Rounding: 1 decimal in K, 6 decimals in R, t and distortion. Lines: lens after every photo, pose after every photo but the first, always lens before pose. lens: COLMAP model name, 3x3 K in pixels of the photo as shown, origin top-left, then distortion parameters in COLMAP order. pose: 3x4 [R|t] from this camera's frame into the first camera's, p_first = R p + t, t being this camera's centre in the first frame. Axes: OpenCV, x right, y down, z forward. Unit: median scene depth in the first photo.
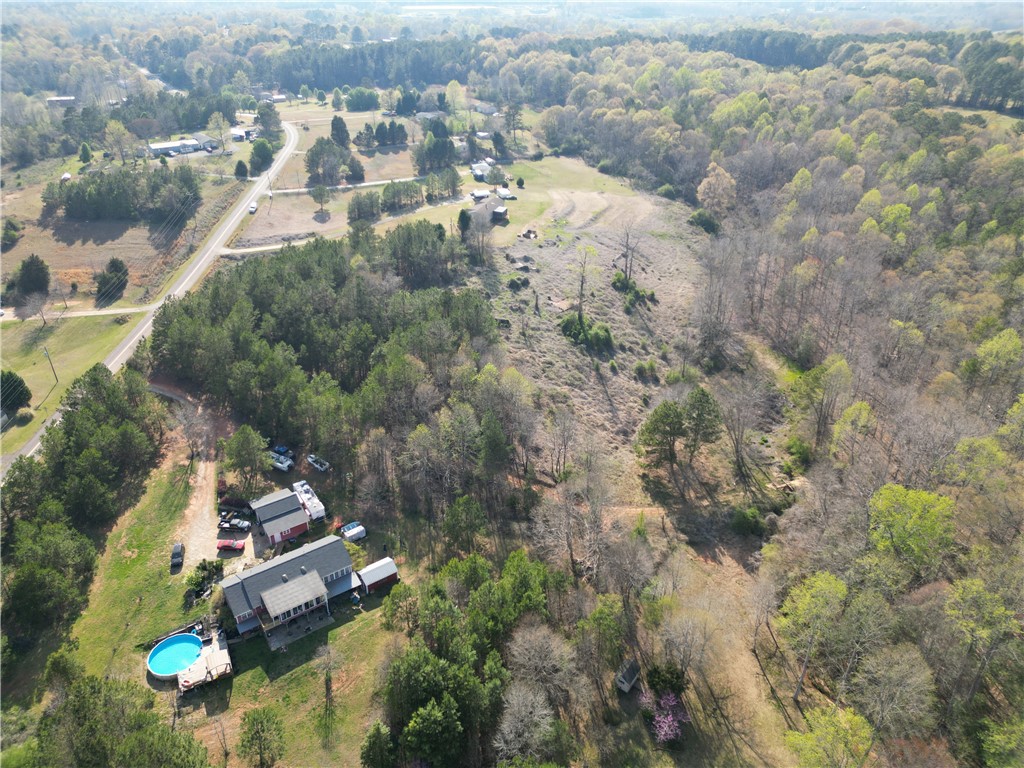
lens RADIAL K [[709.4, 0, 512.0], [0, 709.4, 384.0], [0, 0, 1]] dist [0.080014, -0.074619]
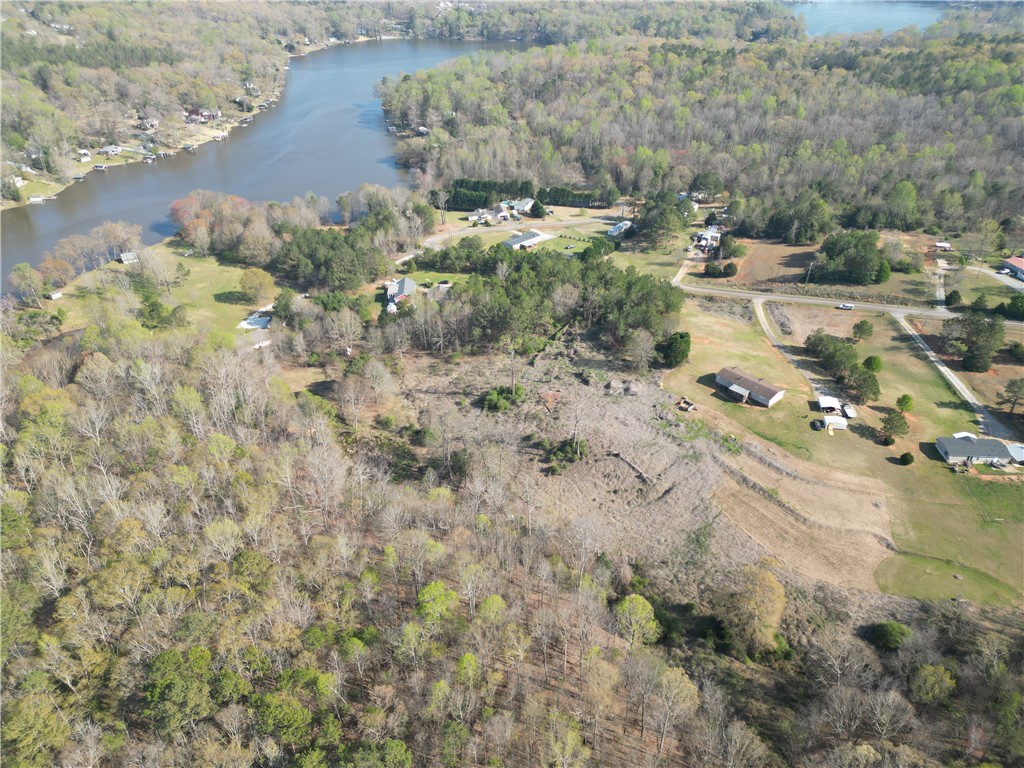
lens RADIAL K [[714.0, 0, 512.0], [0, 714.0, 384.0], [0, 0, 1]] dist [0.072947, -0.068468]
pose [[-0.509826, 0.453485, -0.731046, 0.963263], [-0.422342, 0.608385, 0.671934, -0.899876], [0.749470, 0.651321, -0.118645, 1.080947]]
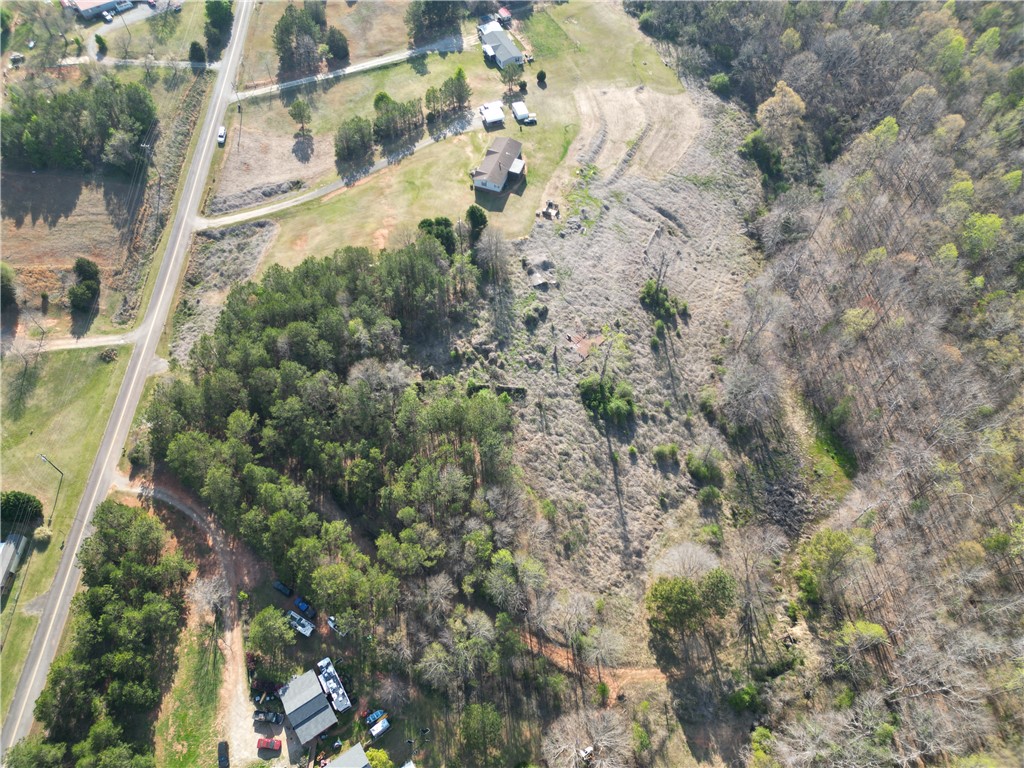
lens RADIAL K [[714.0, 0, 512.0], [0, 714.0, 384.0], [0, 0, 1]] dist [0.072947, -0.068468]
pose [[0.999801, 0.018411, -0.007688, -0.012645], [-0.013099, 0.896357, 0.443139, -0.474899], [0.015050, -0.442950, 0.896420, 0.155657]]
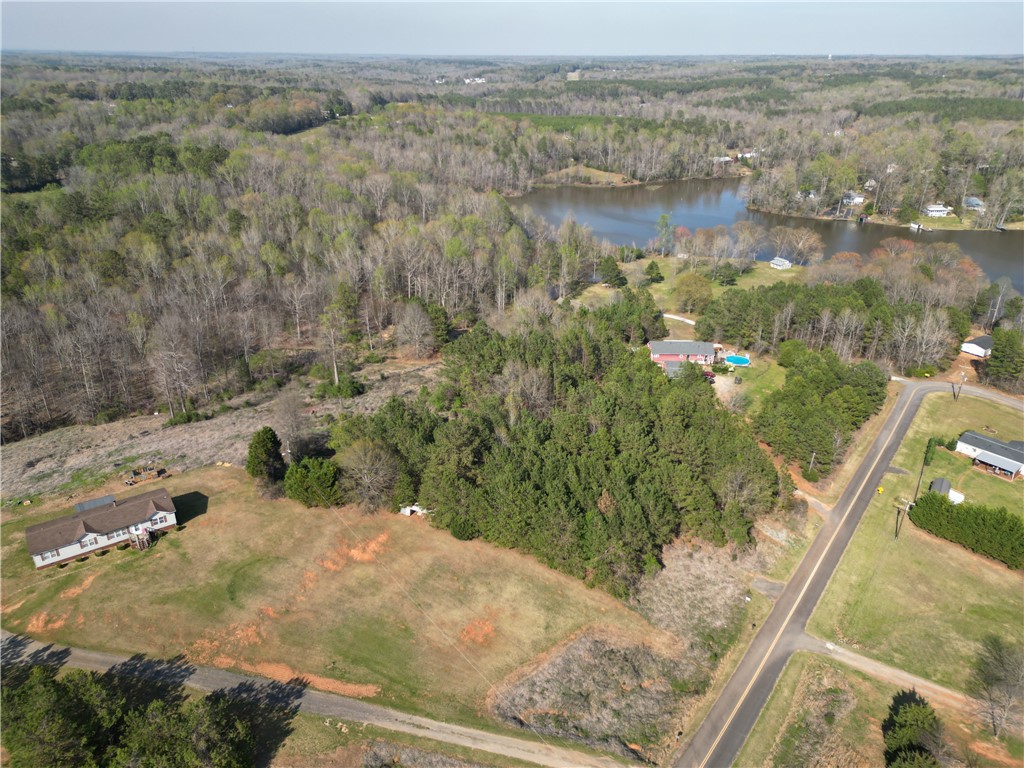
lens RADIAL K [[714.0, 0, 512.0], [0, 714.0, 384.0], [0, 0, 1]] dist [0.072947, -0.068468]
pose [[-0.801874, -0.259896, 0.538007, -0.574619], [0.282389, 0.628678, 0.724583, -0.685791], [-0.526550, 0.732952, -0.430729, 1.226472]]
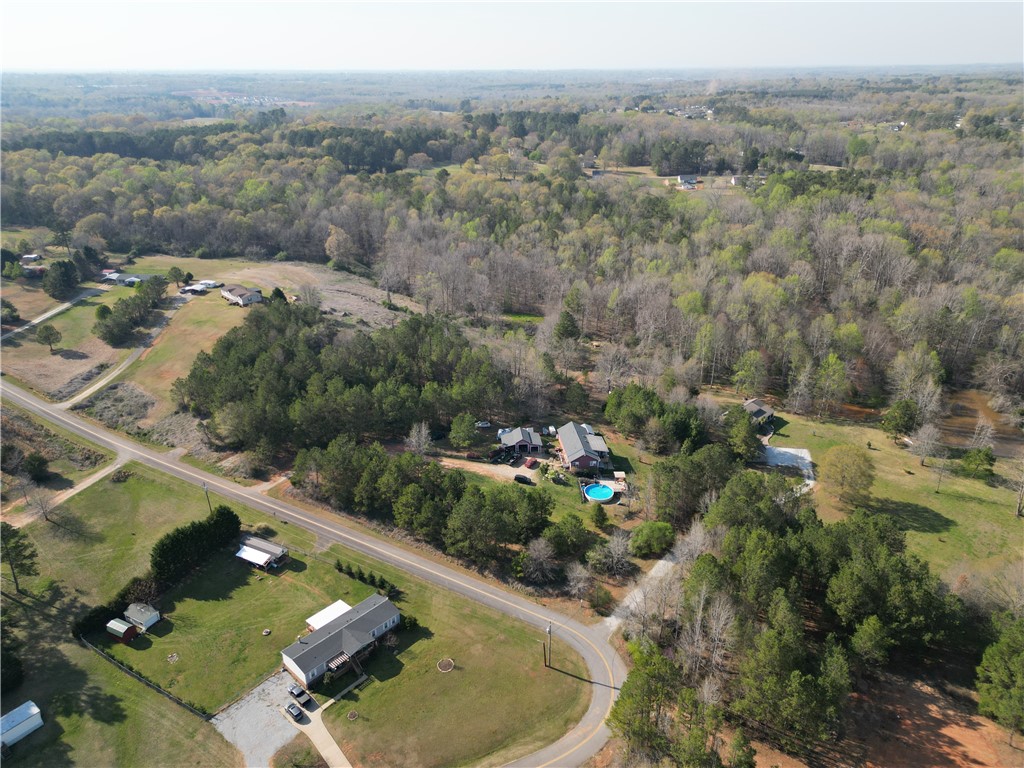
lens RADIAL K [[714.0, 0, 512.0], [0, 714.0, 384.0], [0, 0, 1]] dist [0.072947, -0.068468]
pose [[0.480453, -0.361360, 0.799114, -0.997141], [0.436022, 0.889002, 0.139857, -0.106151], [-0.760953, 0.281237, 0.584685, 0.032711]]
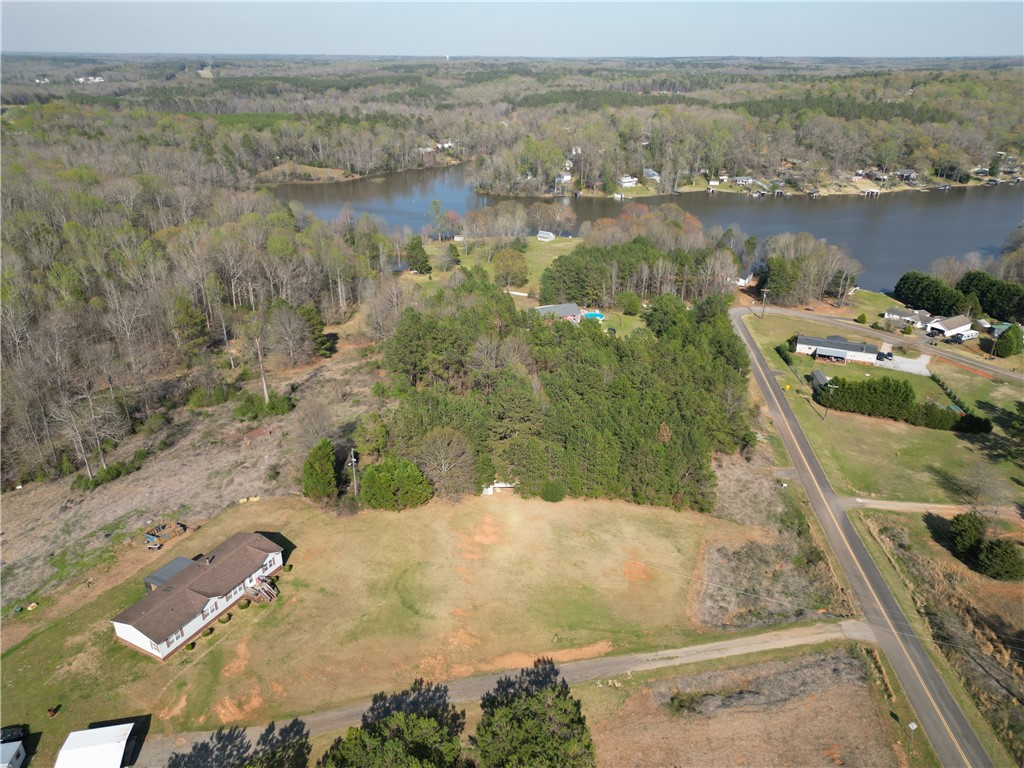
lens RADIAL K [[714.0, 0, 512.0], [0, 714.0, 384.0], [0, 0, 1]] dist [0.072947, -0.068468]
pose [[-0.985956, -0.080124, 0.146532, -0.295775], [0.071005, 0.593036, 0.802039, -0.729679], [-0.151161, 0.801180, -0.579018, 1.362875]]
